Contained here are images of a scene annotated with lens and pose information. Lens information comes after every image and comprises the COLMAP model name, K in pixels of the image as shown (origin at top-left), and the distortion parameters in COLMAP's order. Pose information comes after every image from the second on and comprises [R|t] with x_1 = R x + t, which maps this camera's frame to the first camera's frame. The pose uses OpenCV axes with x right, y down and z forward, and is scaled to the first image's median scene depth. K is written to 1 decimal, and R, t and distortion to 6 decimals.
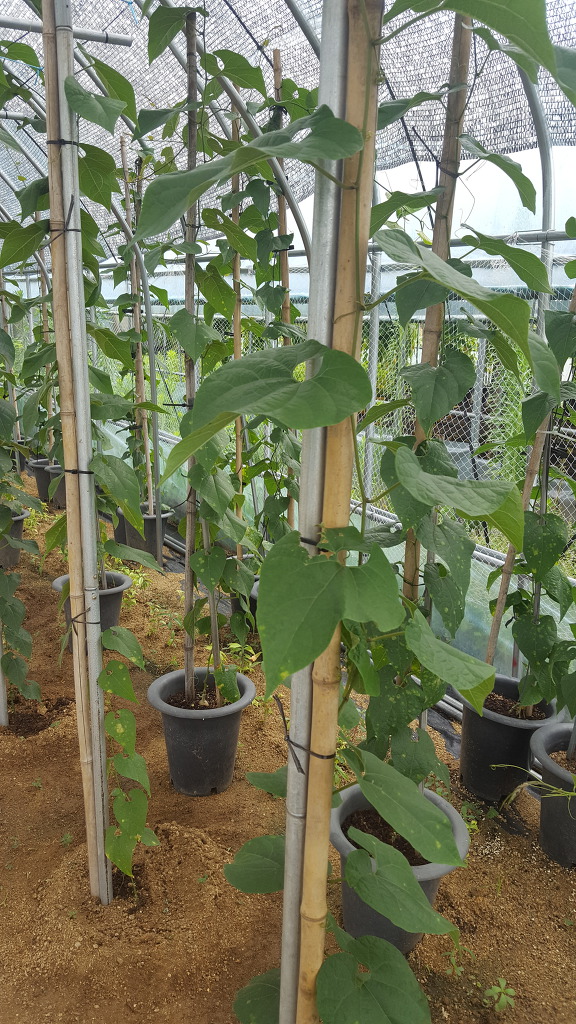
lens RADIAL K [[784.4, 0, 262.8], [0, 784.4, 524.9], [0, 0, 1]] dist [0.160360, -0.268839]
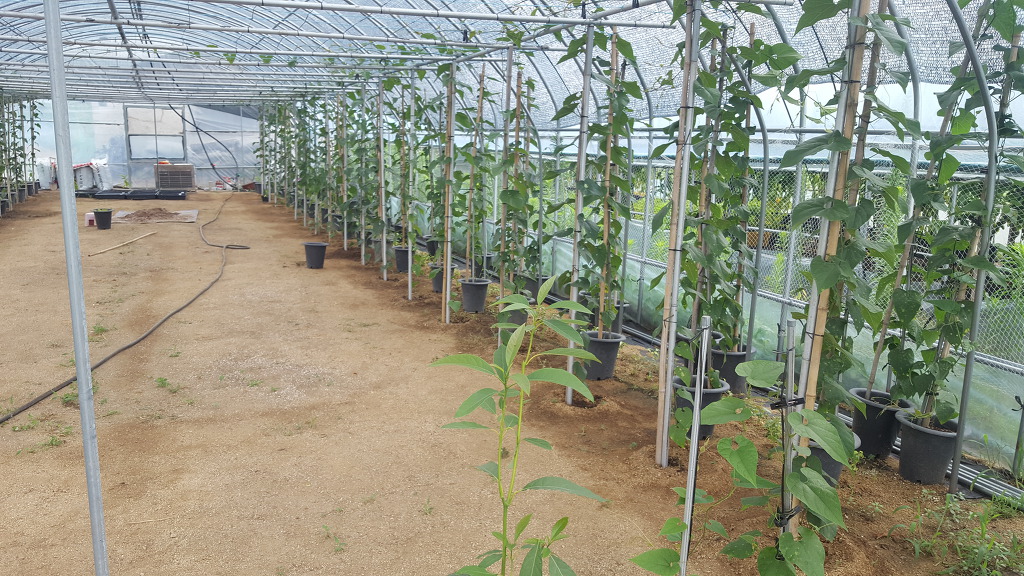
lens RADIAL K [[784.4, 0, 504.8], [0, 784.4, 312.2], [0, 0, 1]] dist [0.160360, -0.268839]
pose [[0.989175, 0.044111, -0.139953, -0.267831], [-0.051830, 0.997301, -0.051997, 0.167595], [0.137281, 0.058688, 0.988792, -0.837887]]
